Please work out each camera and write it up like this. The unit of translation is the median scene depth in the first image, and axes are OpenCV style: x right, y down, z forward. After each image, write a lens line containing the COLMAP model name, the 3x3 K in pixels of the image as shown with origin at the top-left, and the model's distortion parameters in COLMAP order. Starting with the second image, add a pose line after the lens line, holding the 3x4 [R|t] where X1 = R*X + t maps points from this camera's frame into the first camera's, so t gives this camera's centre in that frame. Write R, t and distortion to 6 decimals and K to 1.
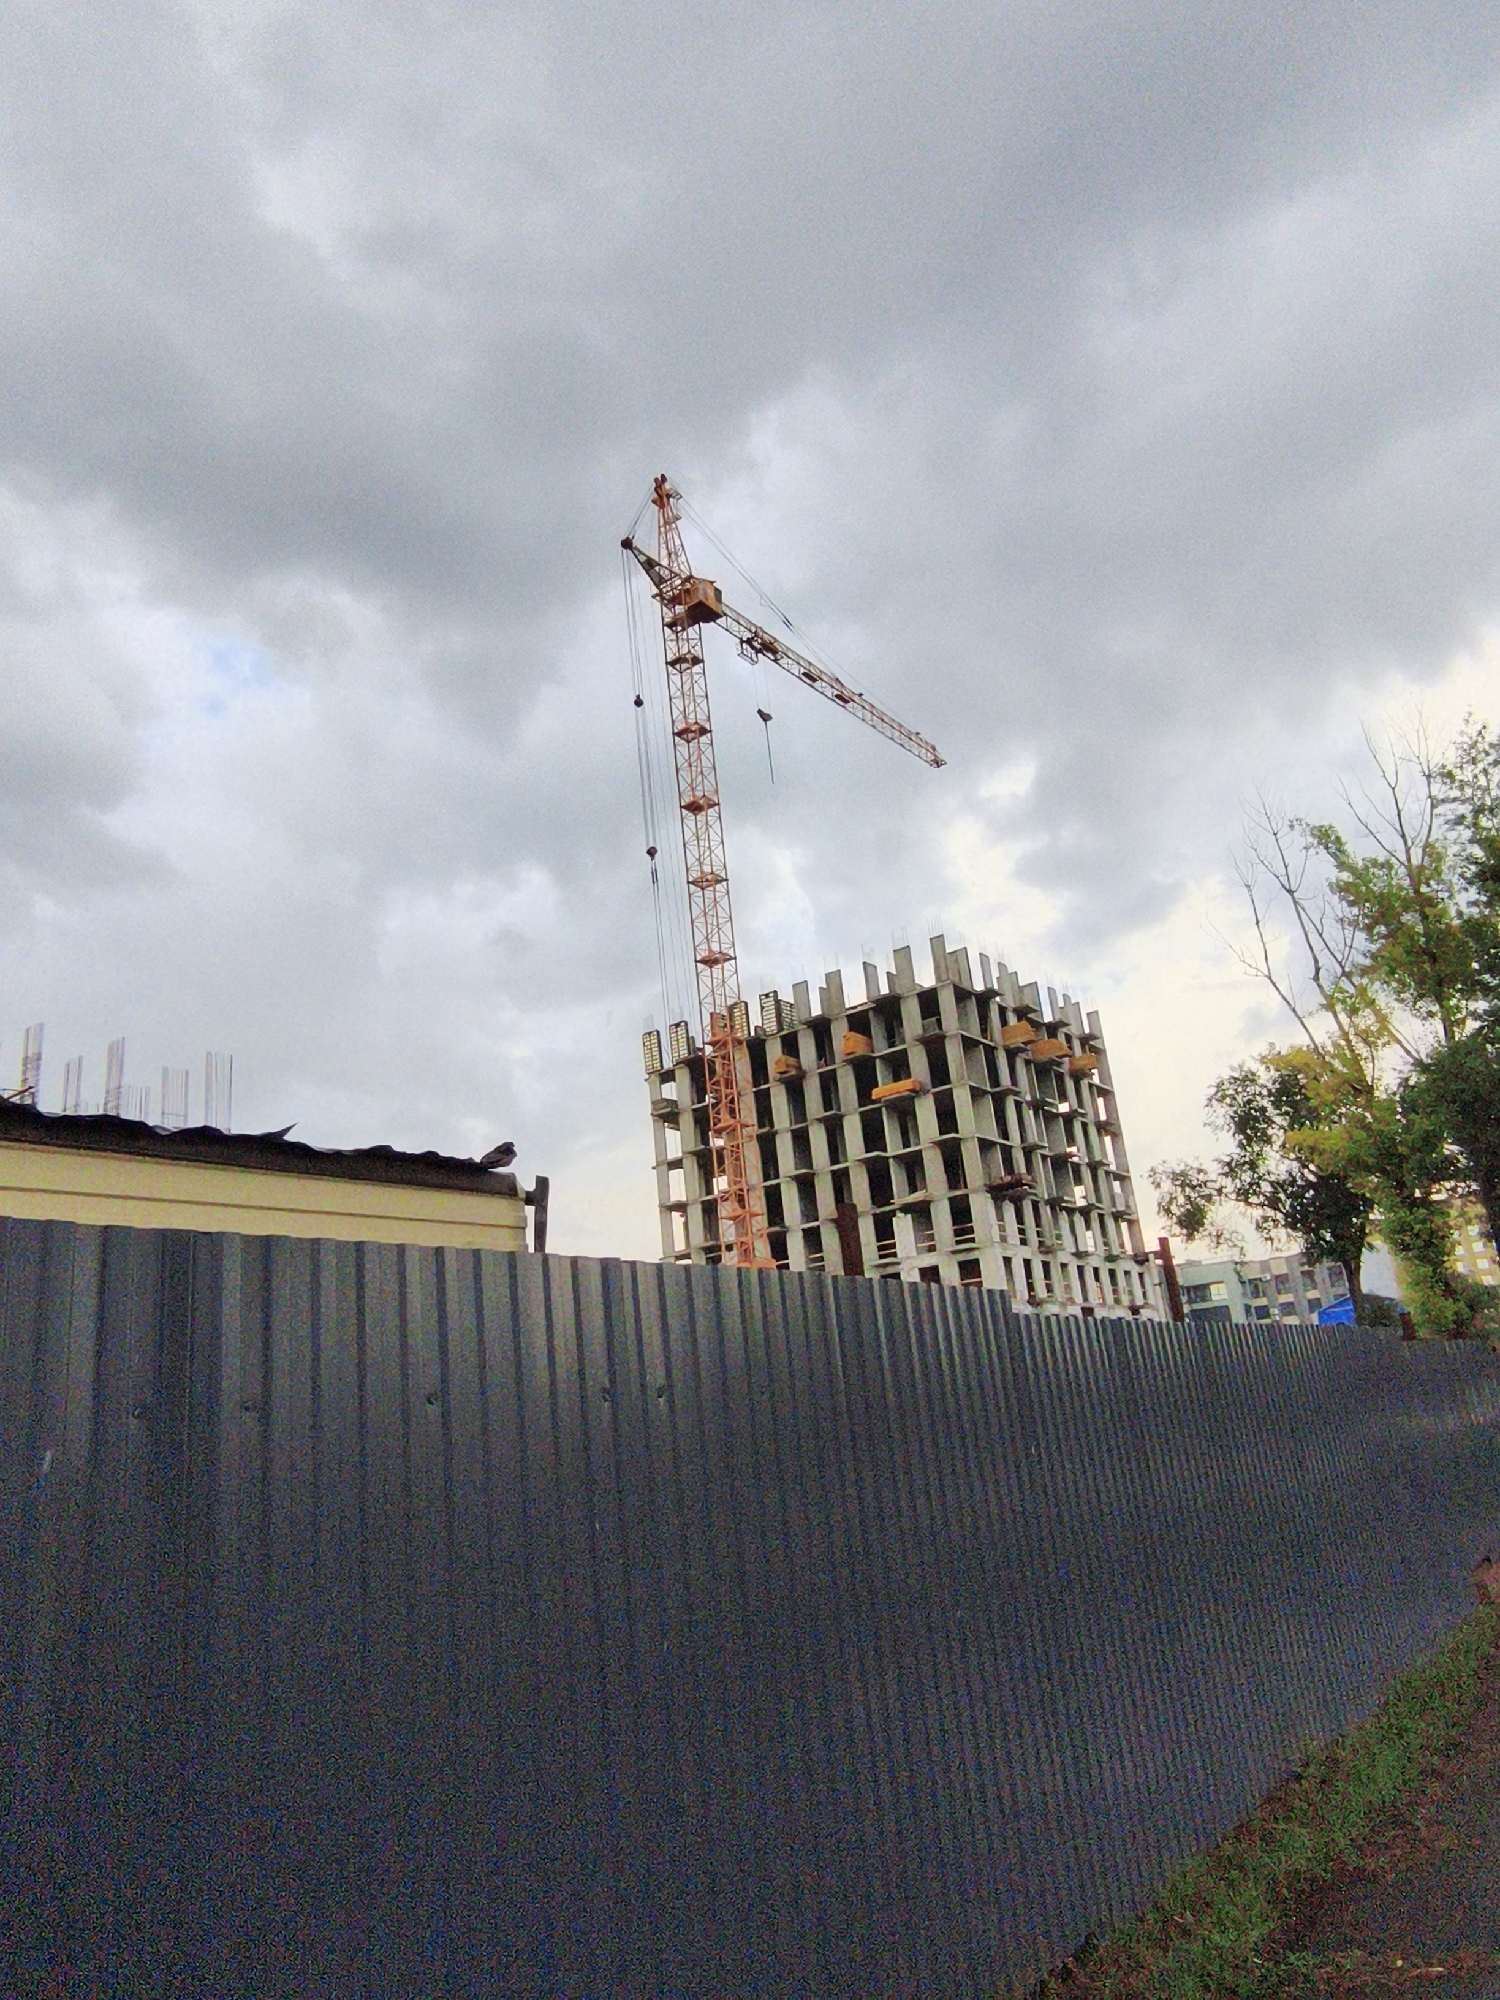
lens RADIAL K [[1271.2, 0, 750.0], [0, 1271.2, 1000.0], [0, 0, 1]] dist [-0.031452, -0.001207]
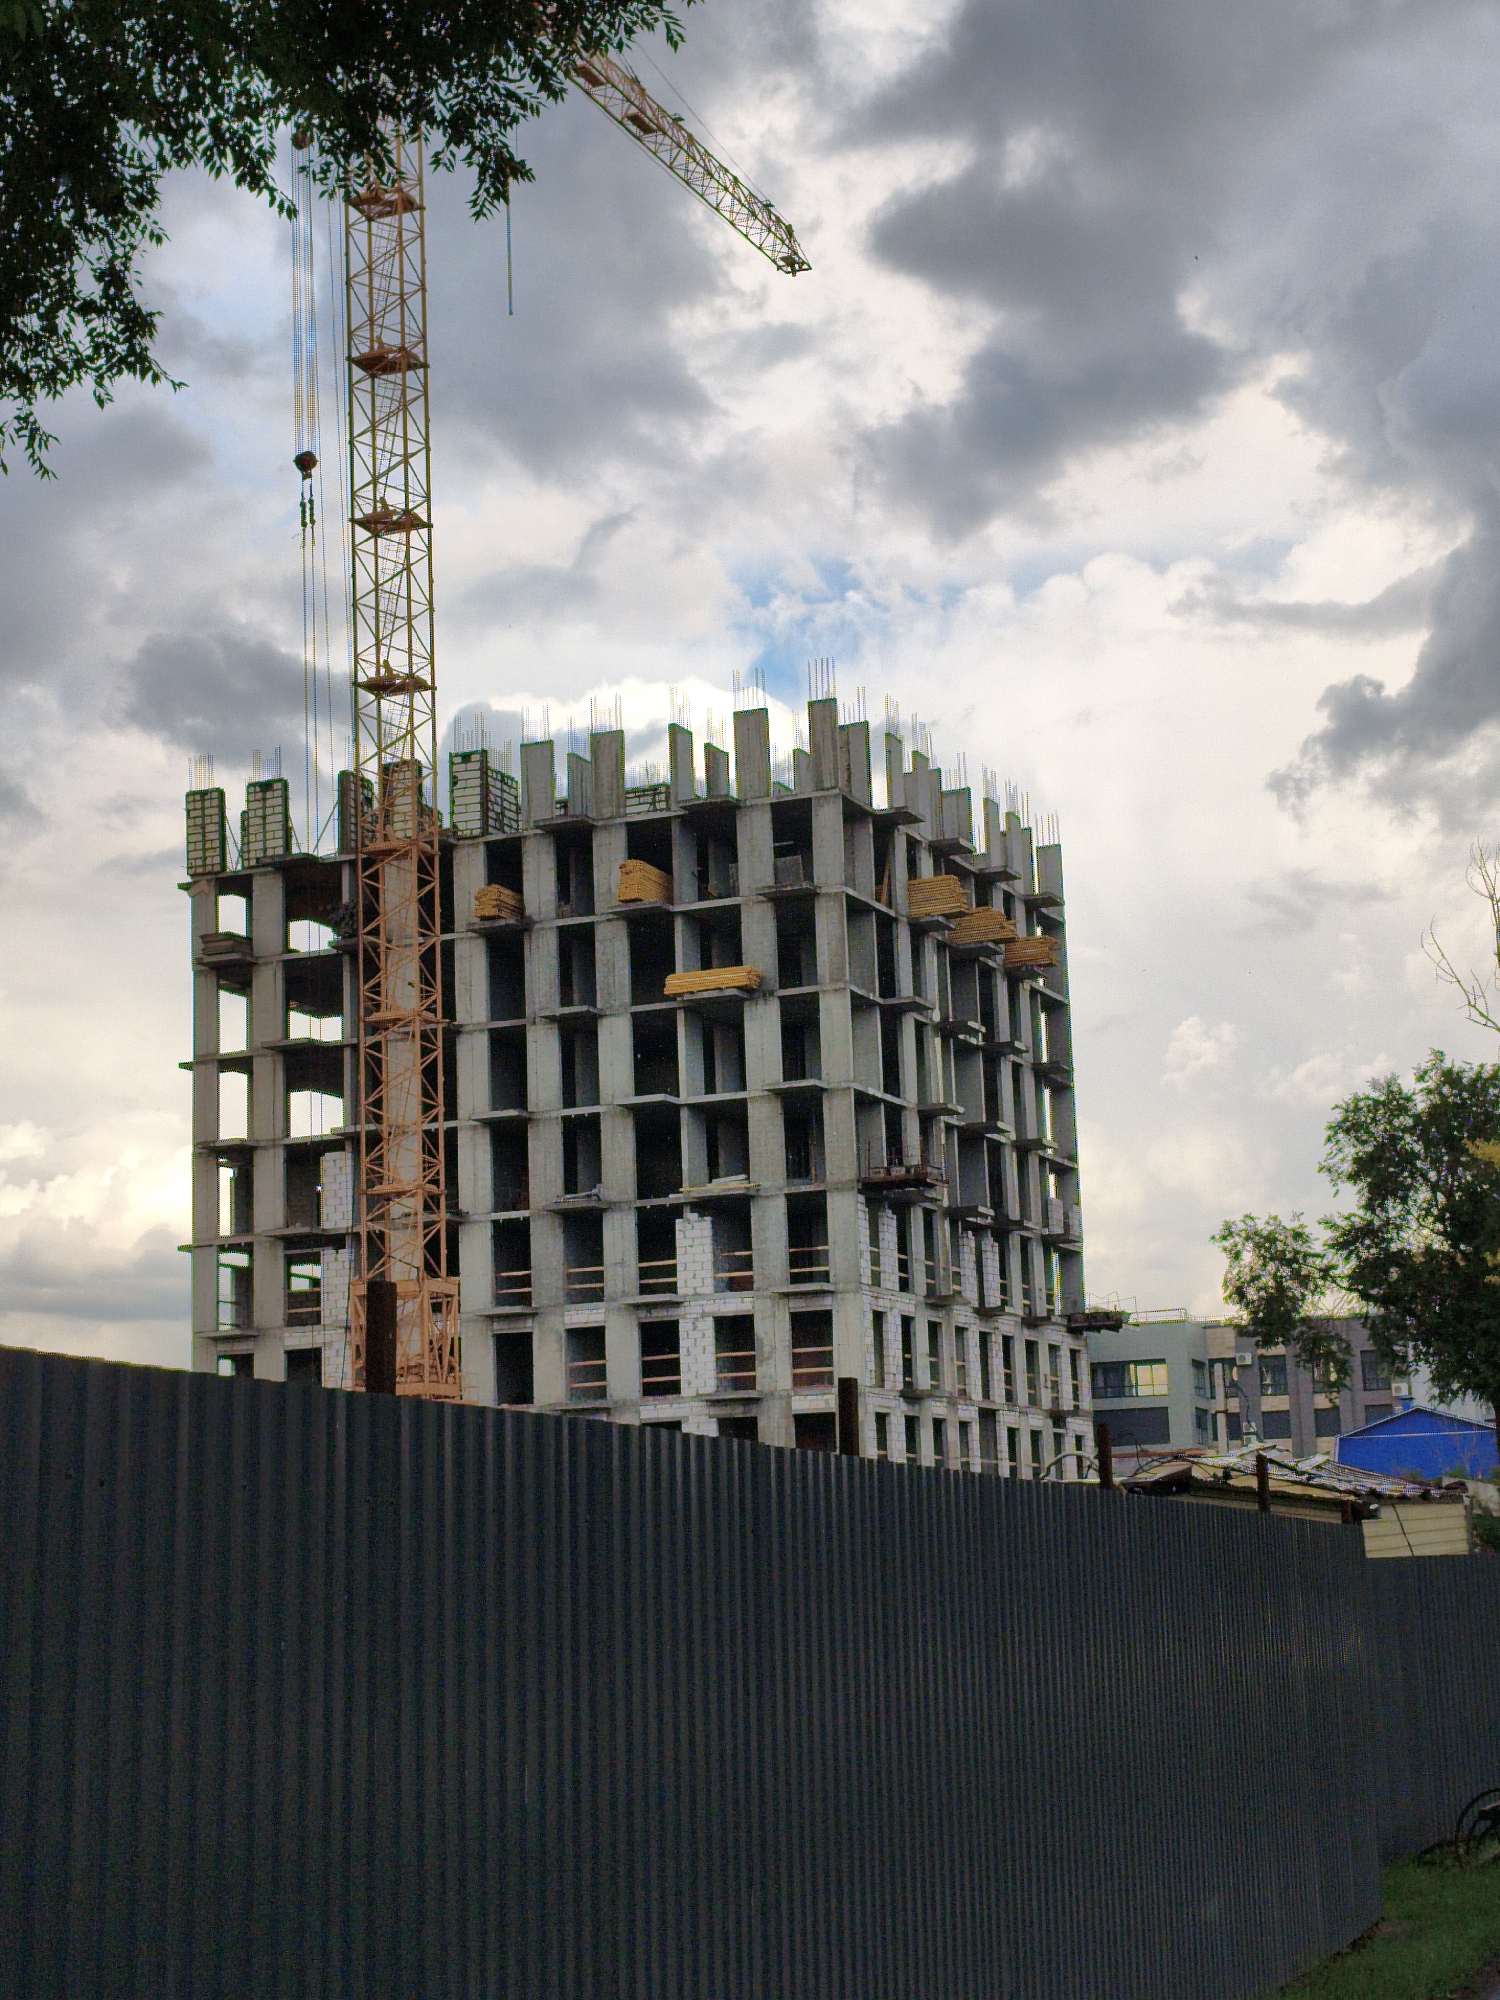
lens RADIAL K [[3196.1, 0, 750.0], [0, 3196.1, 1000.0], [0, 0, 1]] dist [0.010672, -0.024210]
pose [[0.962999, 0.105475, 0.248010, -0.193642], [-0.138993, 0.982783, 0.121735, -0.084075], [-0.230900, -0.151703, 0.961078, -0.274112]]
